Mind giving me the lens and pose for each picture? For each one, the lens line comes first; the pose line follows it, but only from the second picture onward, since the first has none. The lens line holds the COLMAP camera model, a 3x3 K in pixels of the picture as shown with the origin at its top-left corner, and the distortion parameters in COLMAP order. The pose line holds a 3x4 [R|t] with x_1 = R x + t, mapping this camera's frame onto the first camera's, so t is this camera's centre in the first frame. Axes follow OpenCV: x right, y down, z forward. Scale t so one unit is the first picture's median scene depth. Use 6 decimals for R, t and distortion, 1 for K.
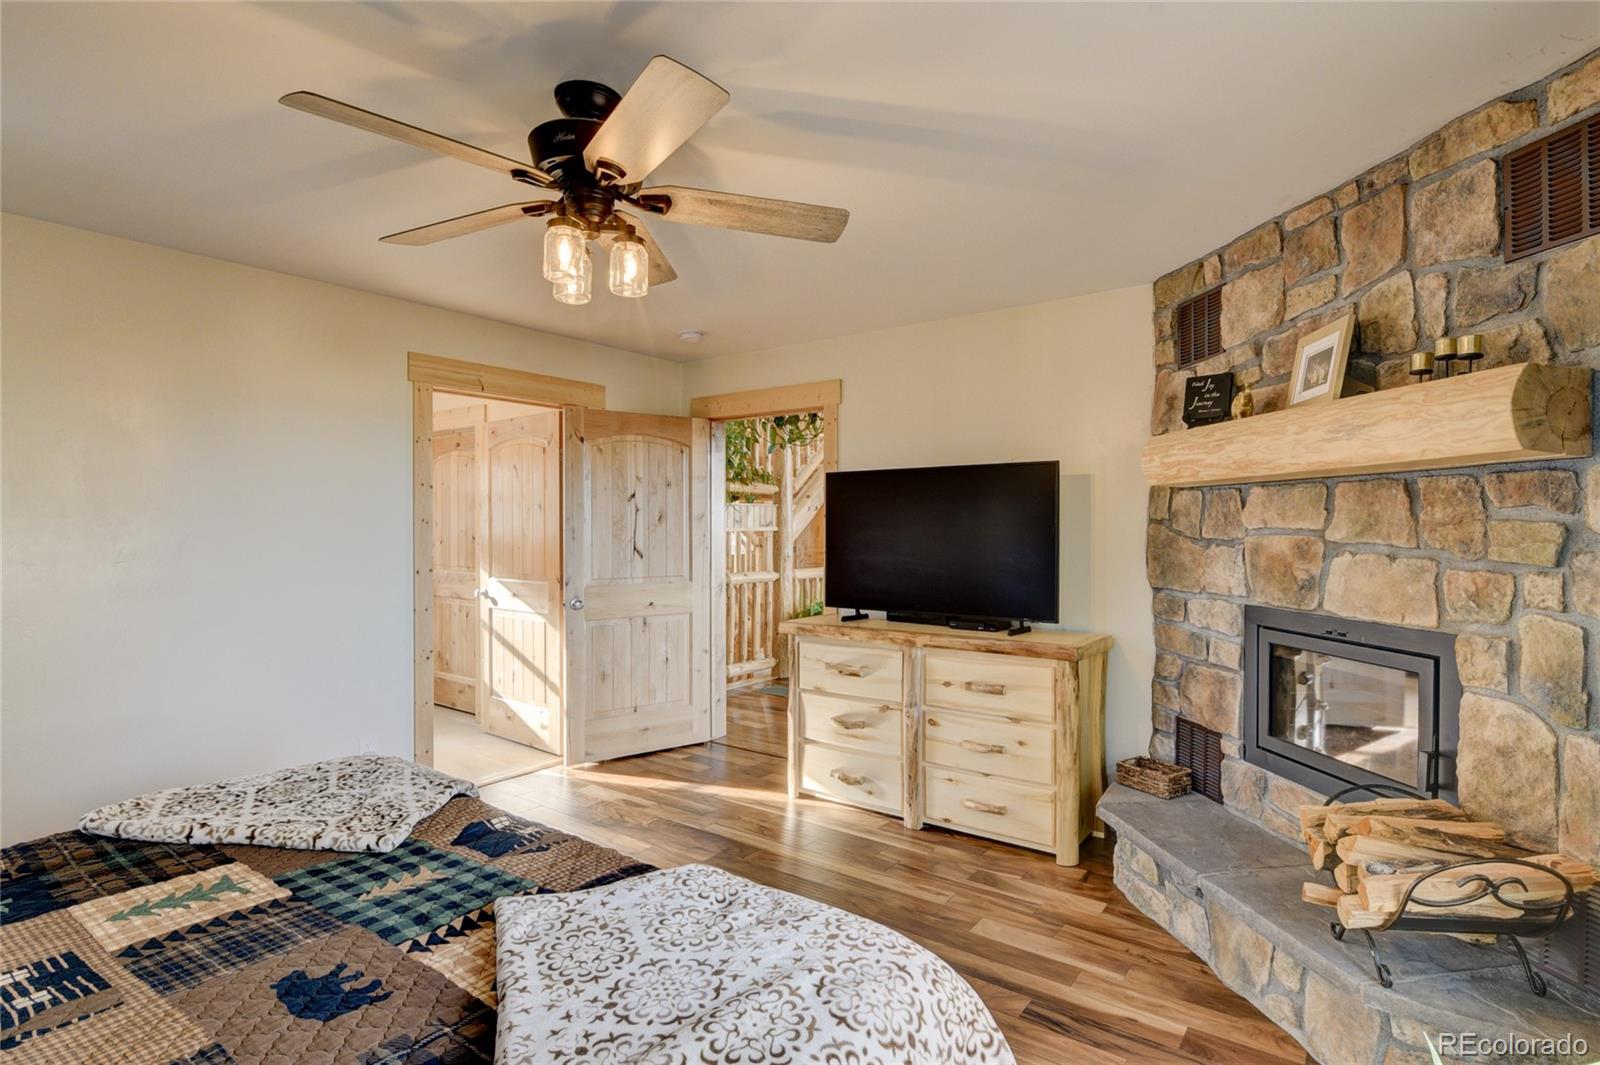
lens RADIAL K [[779.8, 0, 797.7], [0, 779.8, 547.5], [0, 0, 1]] dist [-0.012270, -0.000585]
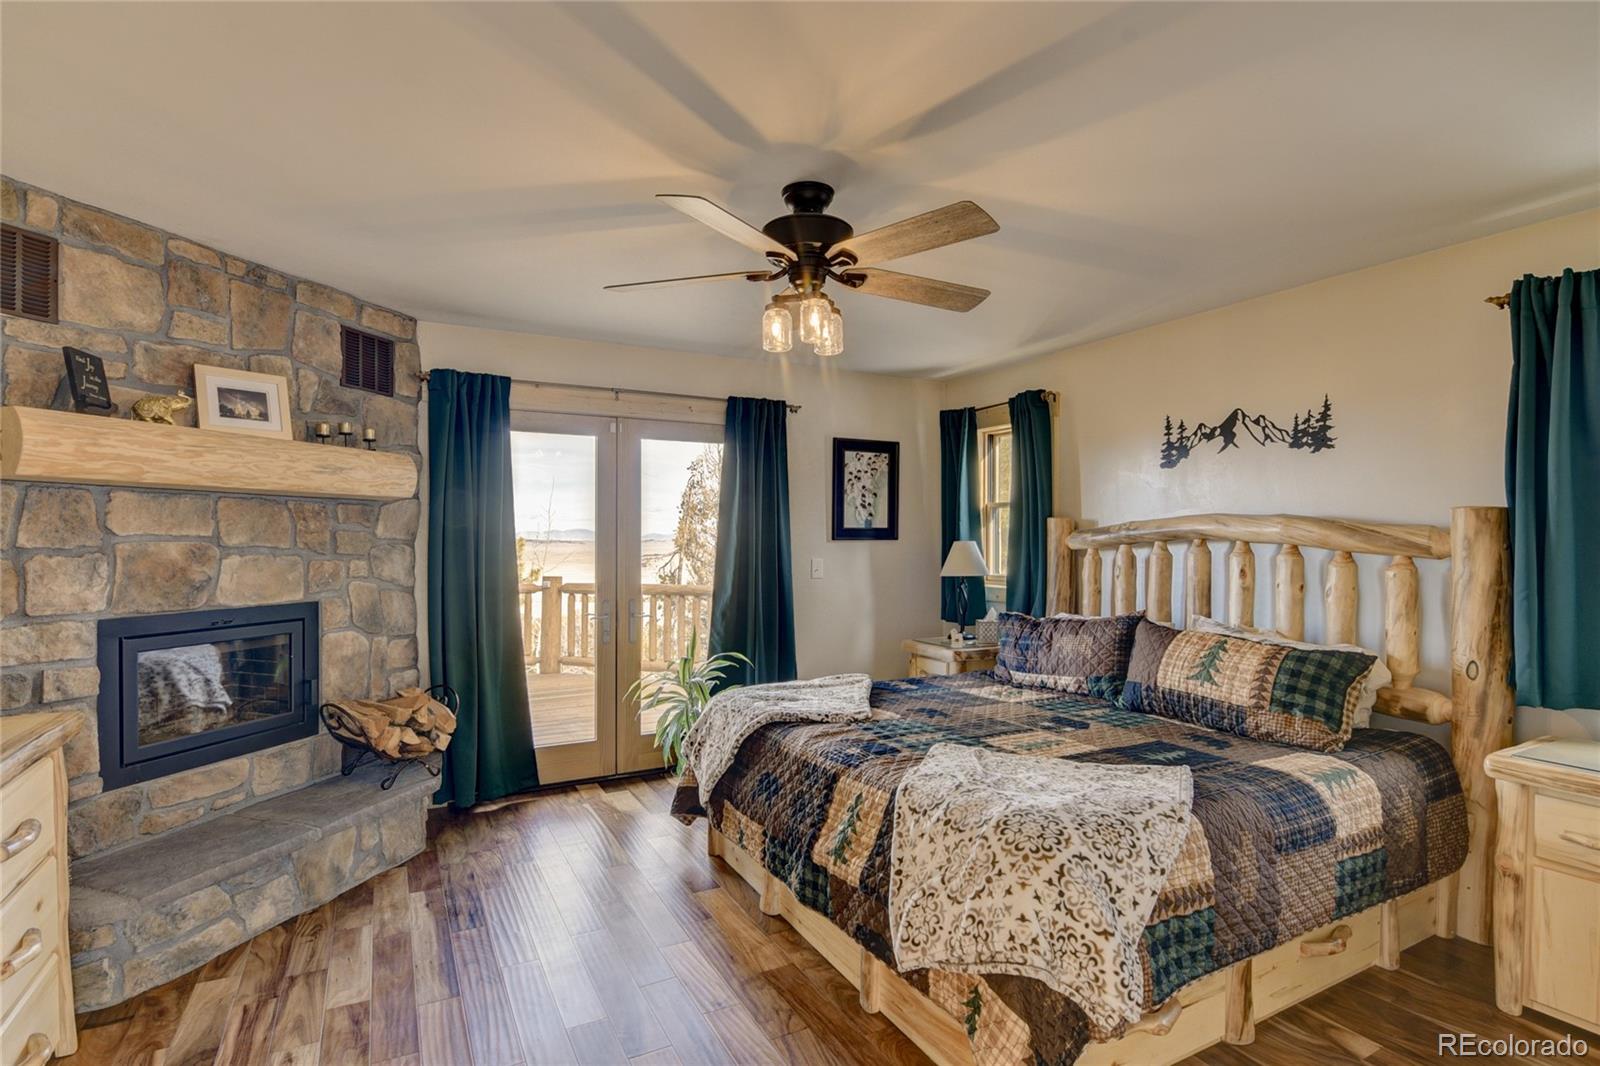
lens RADIAL K [[779.8, 0, 797.7], [0, 779.8, 548.0], [0, 0, 1]] dist [-0.012270, -0.000585]
pose [[-0.903989, -0.011033, 0.427413, -0.633878], [0.005825, 0.999256, 0.038115, -0.045627], [-0.427515, 0.036945, -0.903253, 1.722520]]
